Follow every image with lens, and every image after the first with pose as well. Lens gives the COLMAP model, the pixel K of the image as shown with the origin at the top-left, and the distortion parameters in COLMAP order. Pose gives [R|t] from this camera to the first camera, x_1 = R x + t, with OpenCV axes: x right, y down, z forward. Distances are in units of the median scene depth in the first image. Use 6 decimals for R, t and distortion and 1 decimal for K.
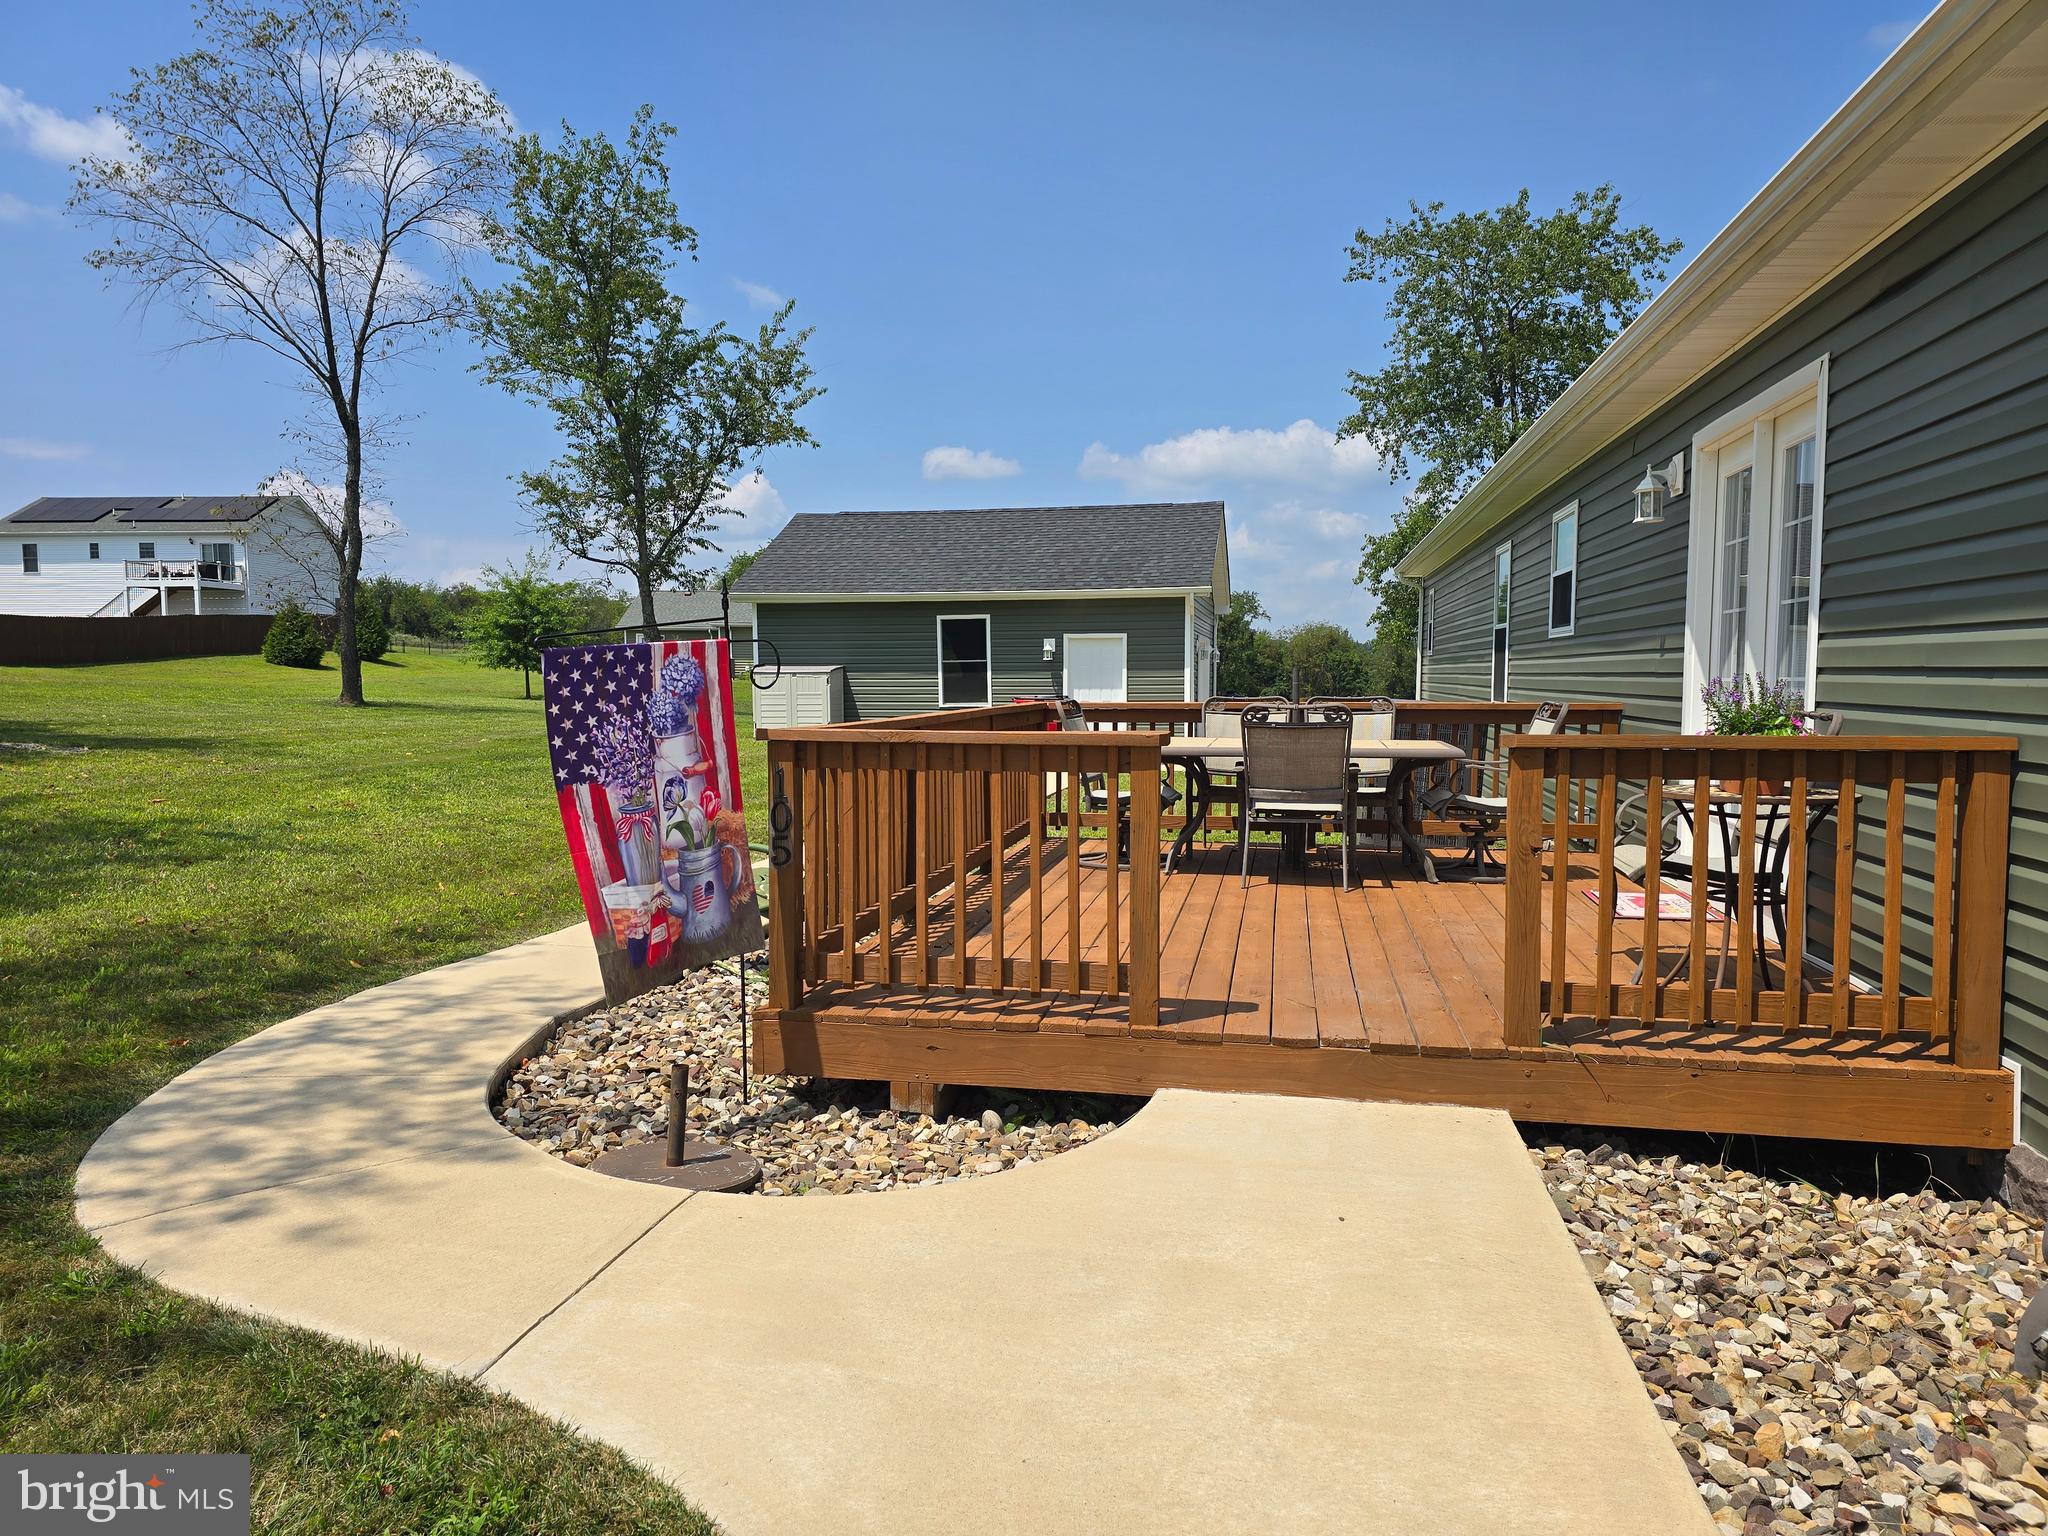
lens RADIAL K [[1375.9, 0, 1017.4], [0, 1375.9, 774.7], [0, 0, 1]] dist [0.083454, -0.097062]
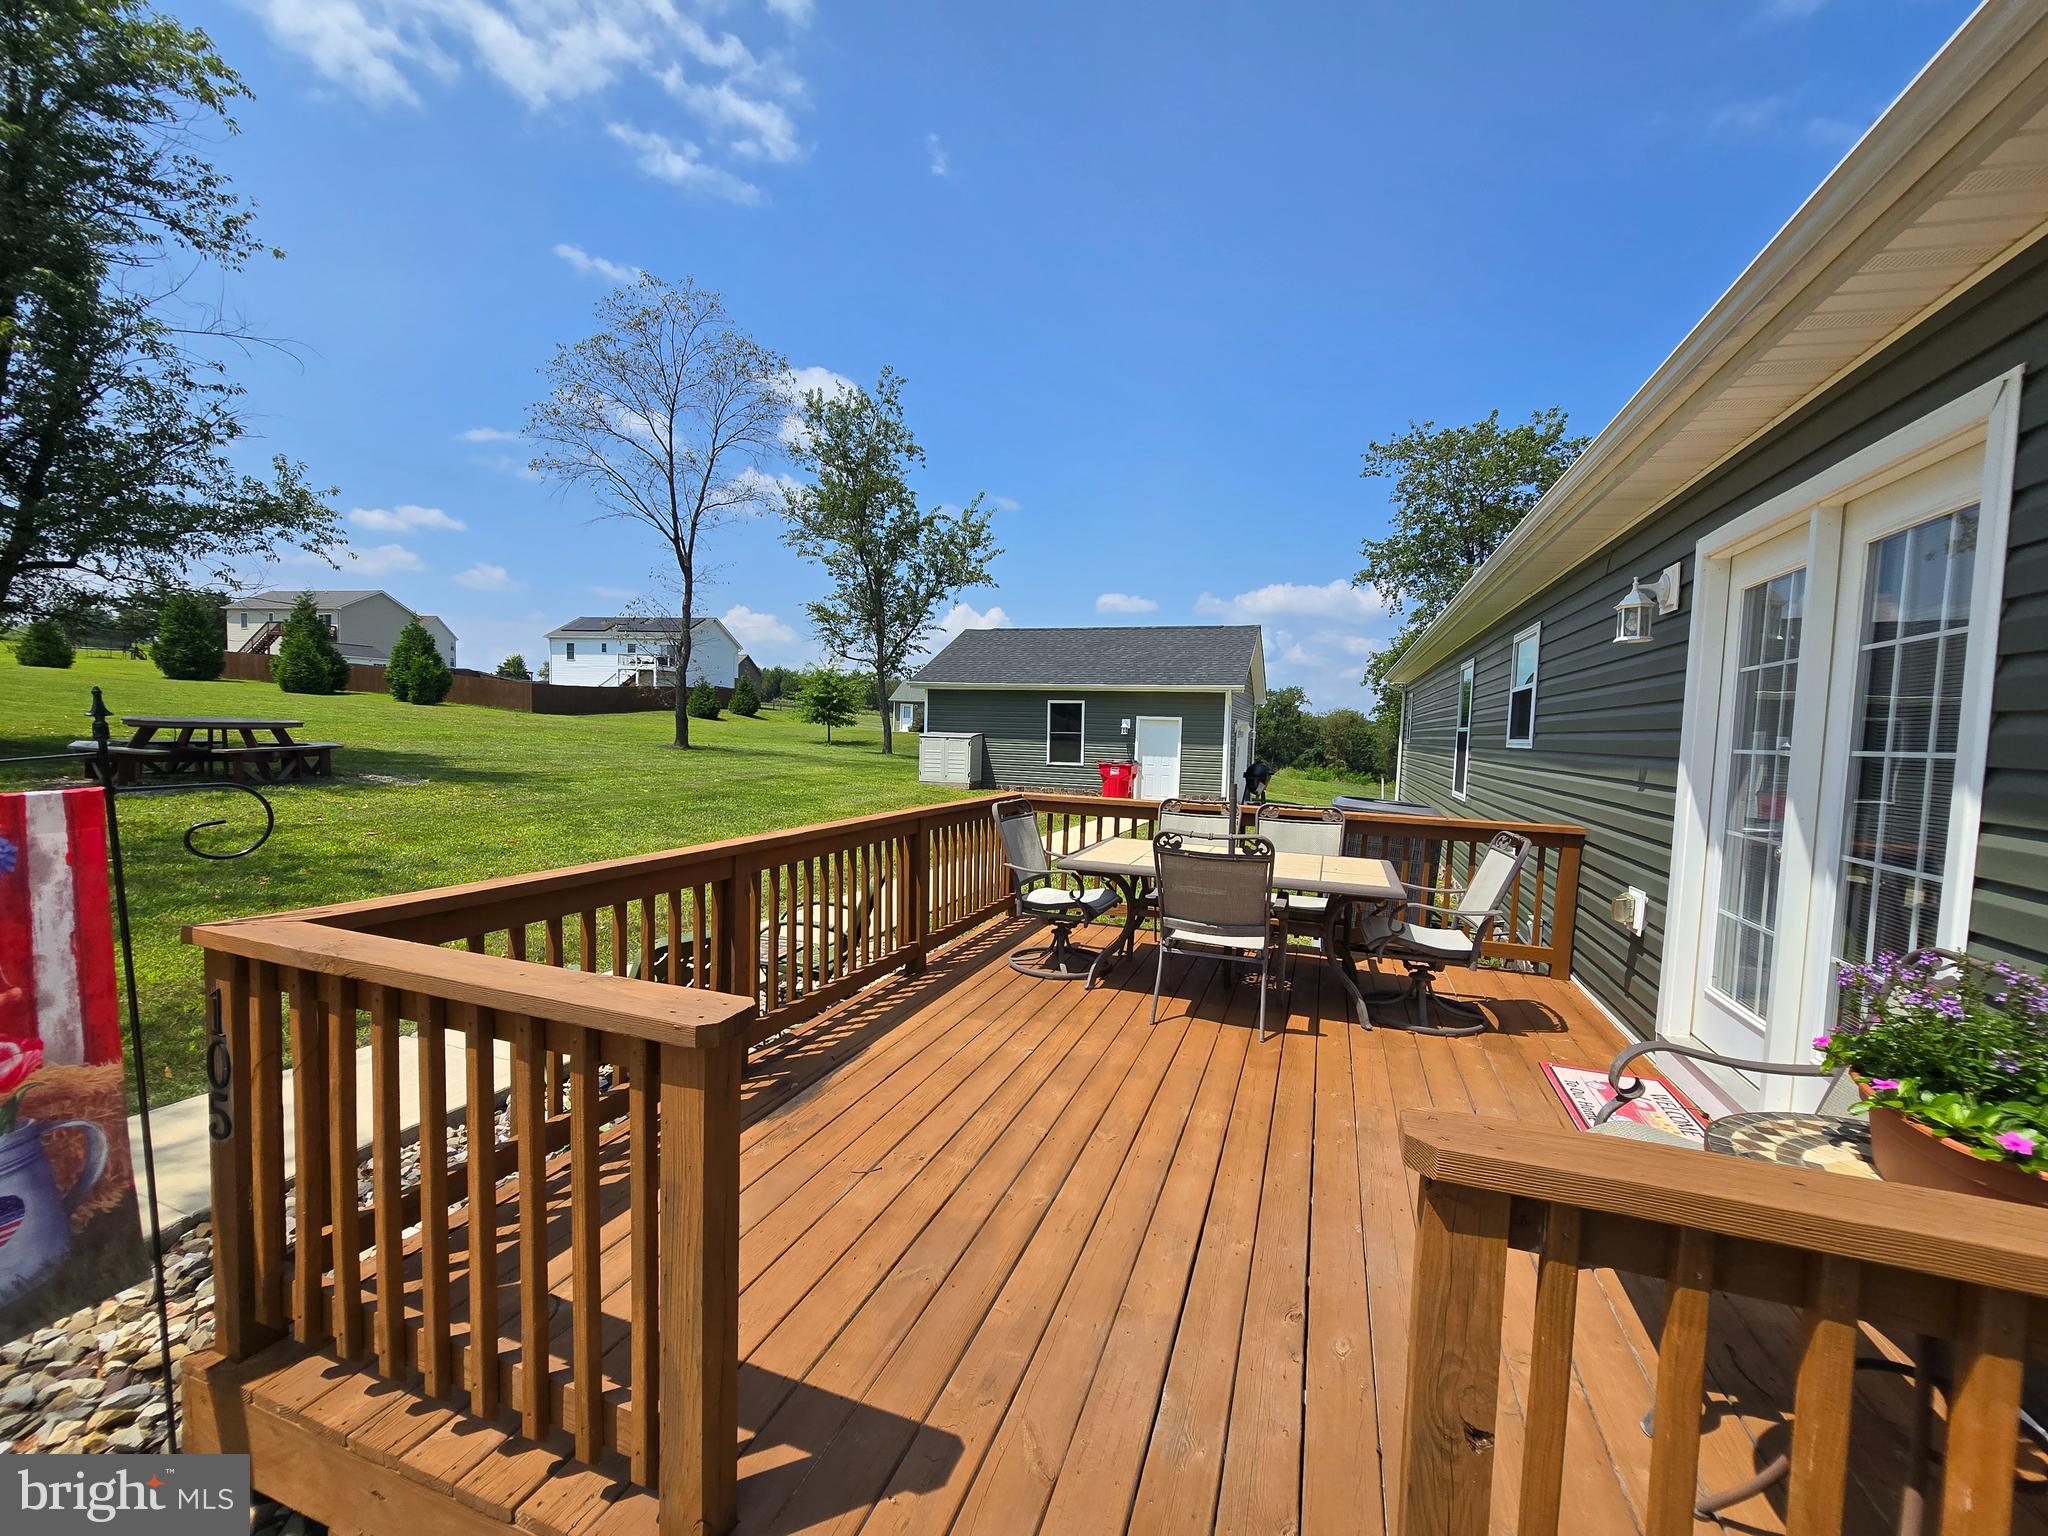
lens RADIAL K [[844.6, 0, 1021.0], [0, 844.6, 783.3], [0, 0, 1]] dist [-0.002057, 0.000051]
pose [[0.987807, 0.043130, -0.149590, 0.034841], [-0.044776, 0.998968, -0.007651, -0.015949], [0.149106, 0.014256, 0.988719, 0.094706]]
